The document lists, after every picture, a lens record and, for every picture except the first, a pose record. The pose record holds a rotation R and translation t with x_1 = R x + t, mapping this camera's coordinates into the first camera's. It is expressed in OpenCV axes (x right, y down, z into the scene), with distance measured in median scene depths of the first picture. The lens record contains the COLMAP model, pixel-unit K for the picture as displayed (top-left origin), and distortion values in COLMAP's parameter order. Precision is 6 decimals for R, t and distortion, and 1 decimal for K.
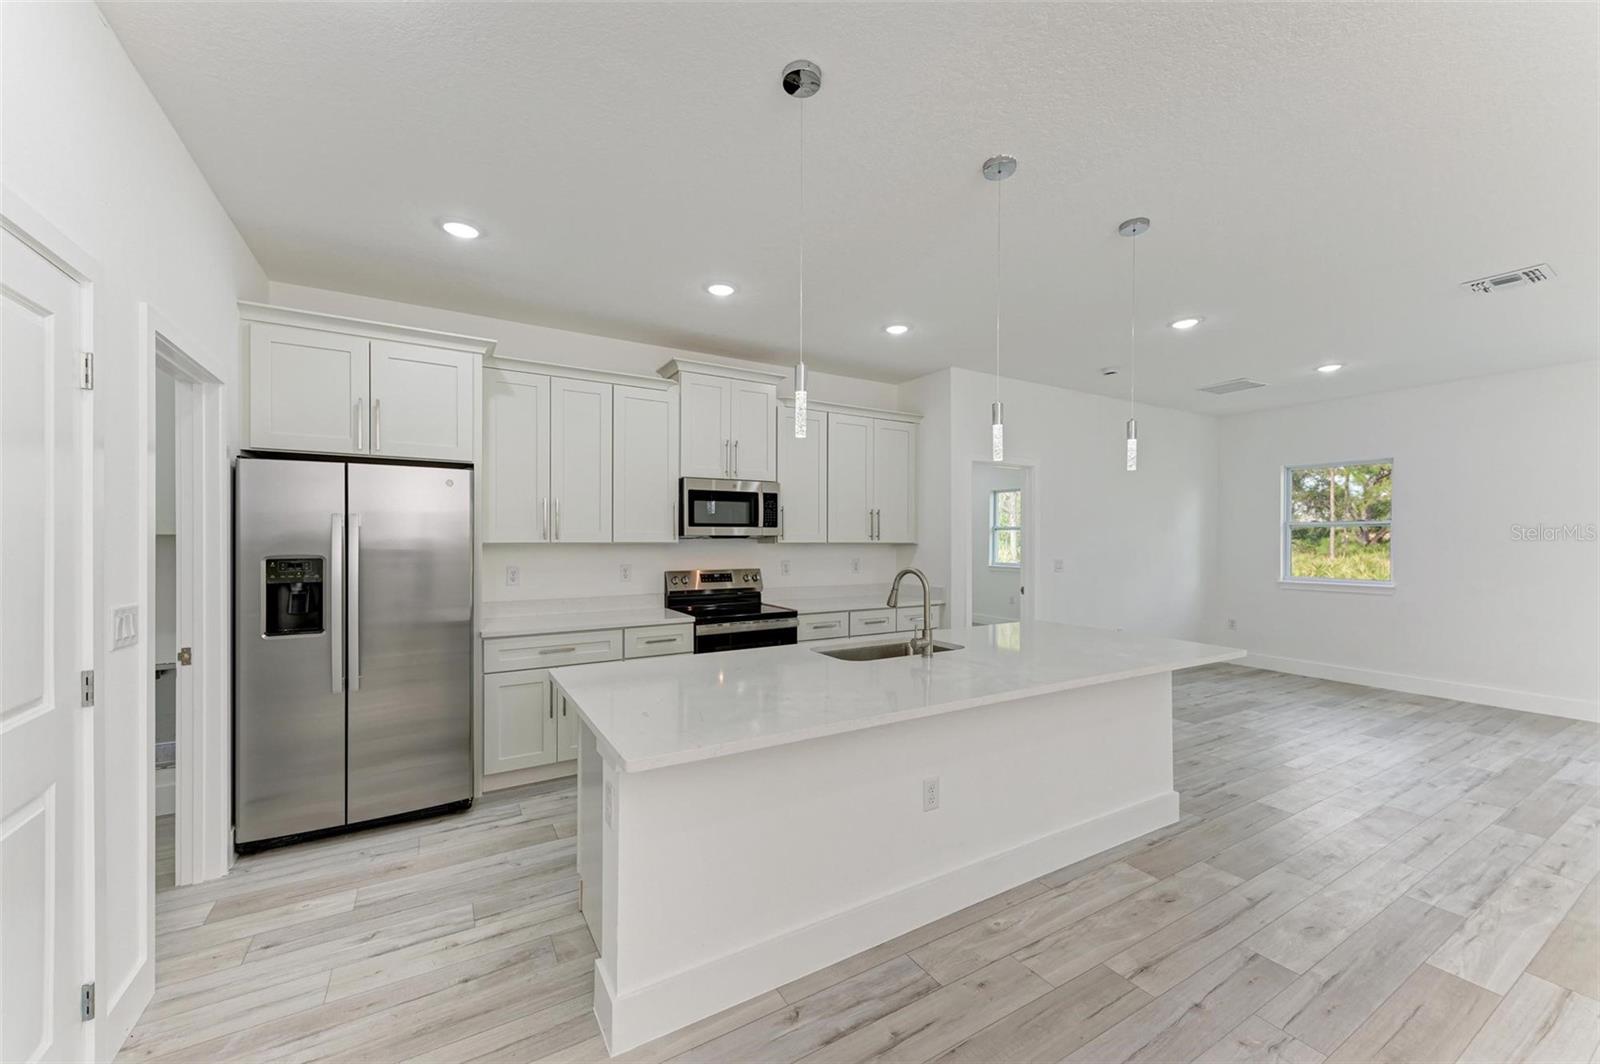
lens RADIAL K [[613.6, 0, 800.2], [0, 613.6, 540.1], [0, 0, 1]] dist [0.019627, -0.006503]
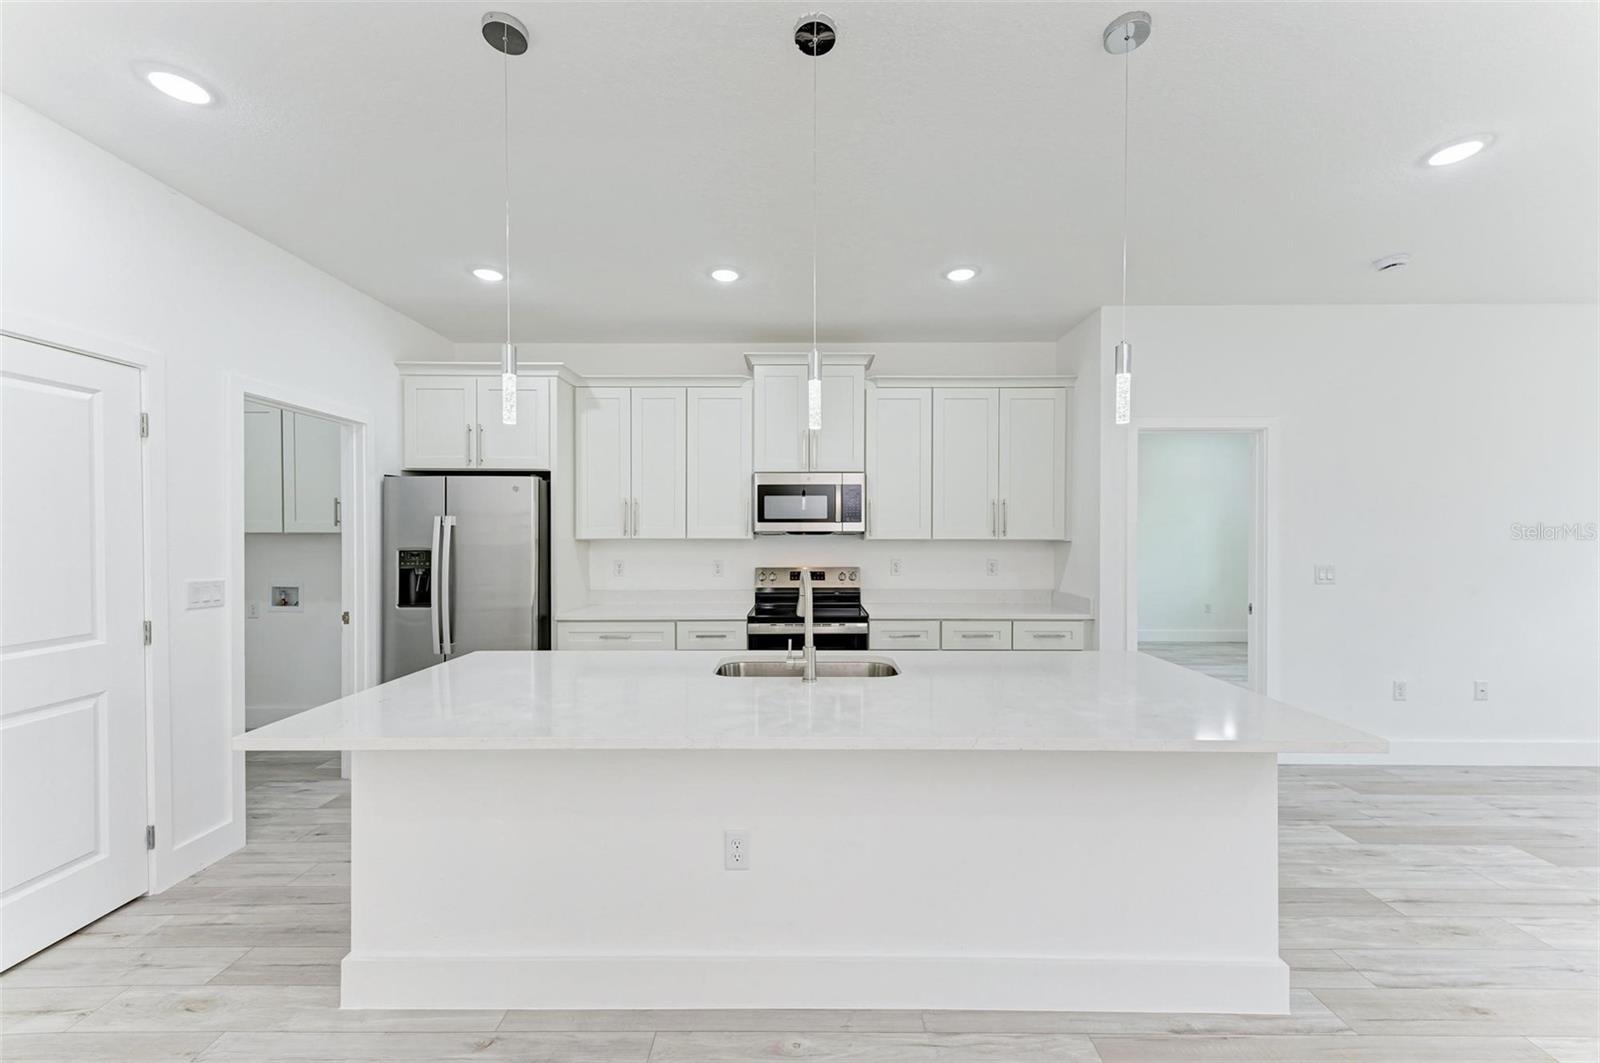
lens RADIAL K [[613.6, 0, 800.2], [0, 613.6, 539.6], [0, 0, 1]] dist [0.019627, -0.006503]
pose [[0.857984, 0.001710, -0.513674, 0.417926], [0.000521, 0.999991, 0.004199, 0.001486], [0.513676, -0.003871, 0.857975, 0.210780]]
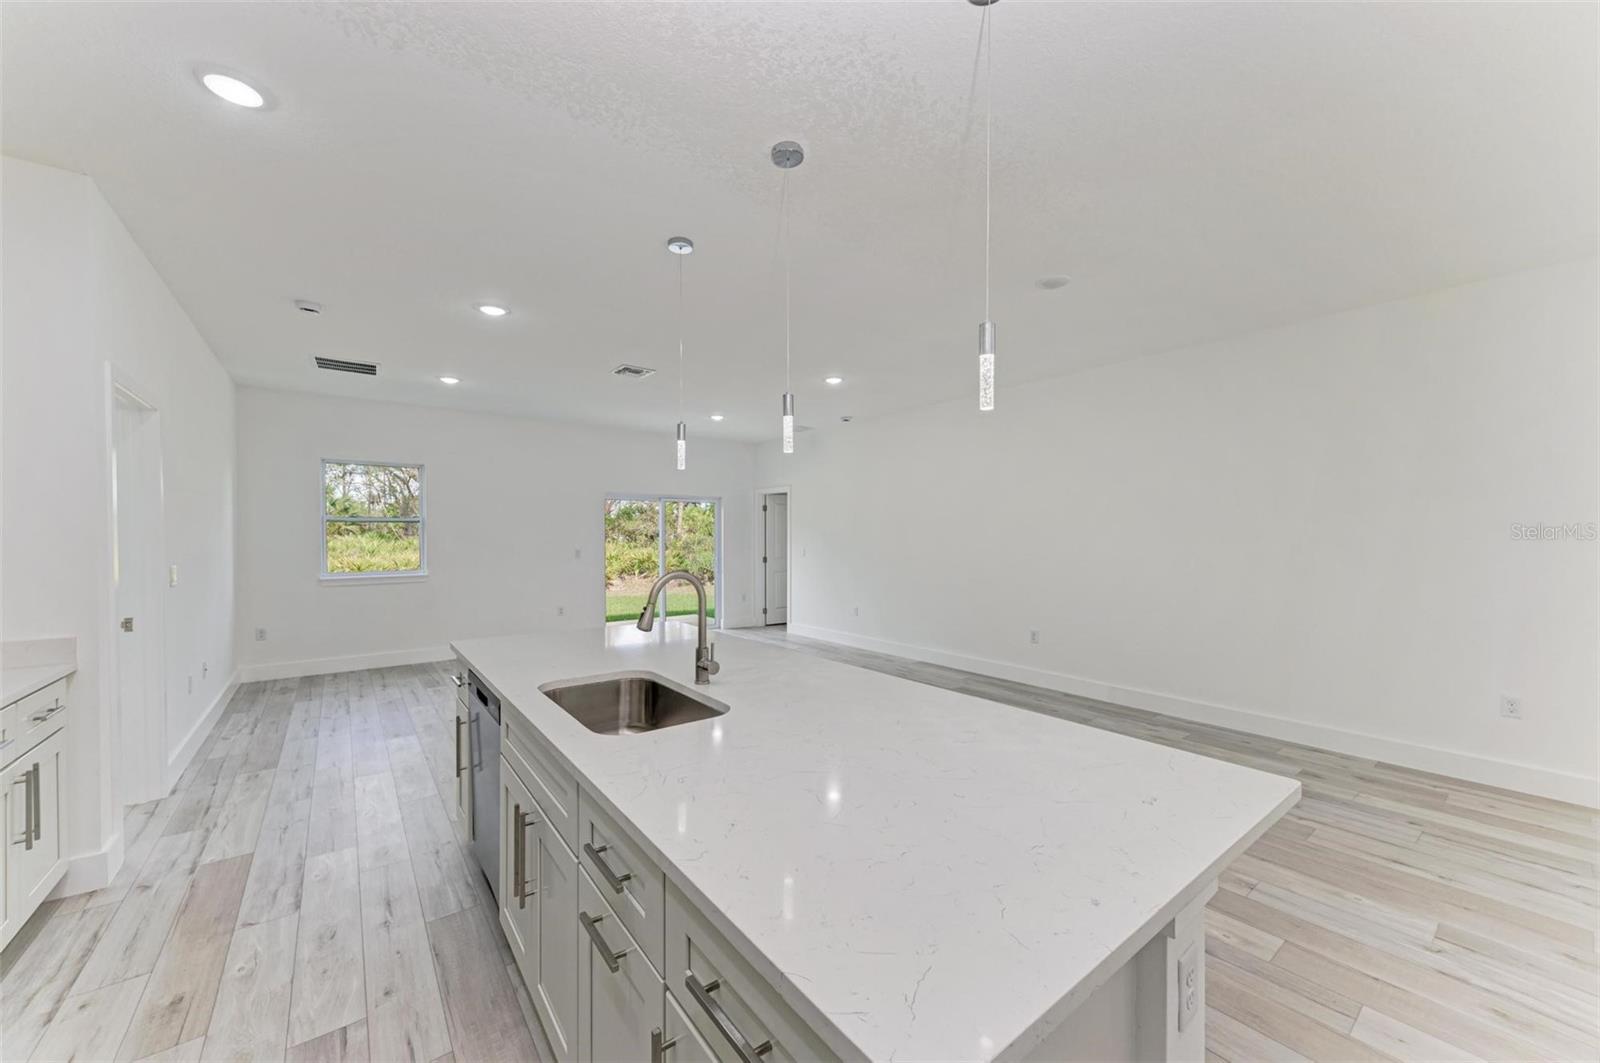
lens RADIAL K [[593.0, 0, 799.8], [0, 593.0, 539.6], [0, 0, 1]] dist [0.017044, -0.005650]
pose [[-0.121259, -0.010284, 0.992568, -0.382489], [0.003678, 0.999935, 0.010809, -0.000021], [-0.992614, 0.004961, -0.121213, 0.667669]]
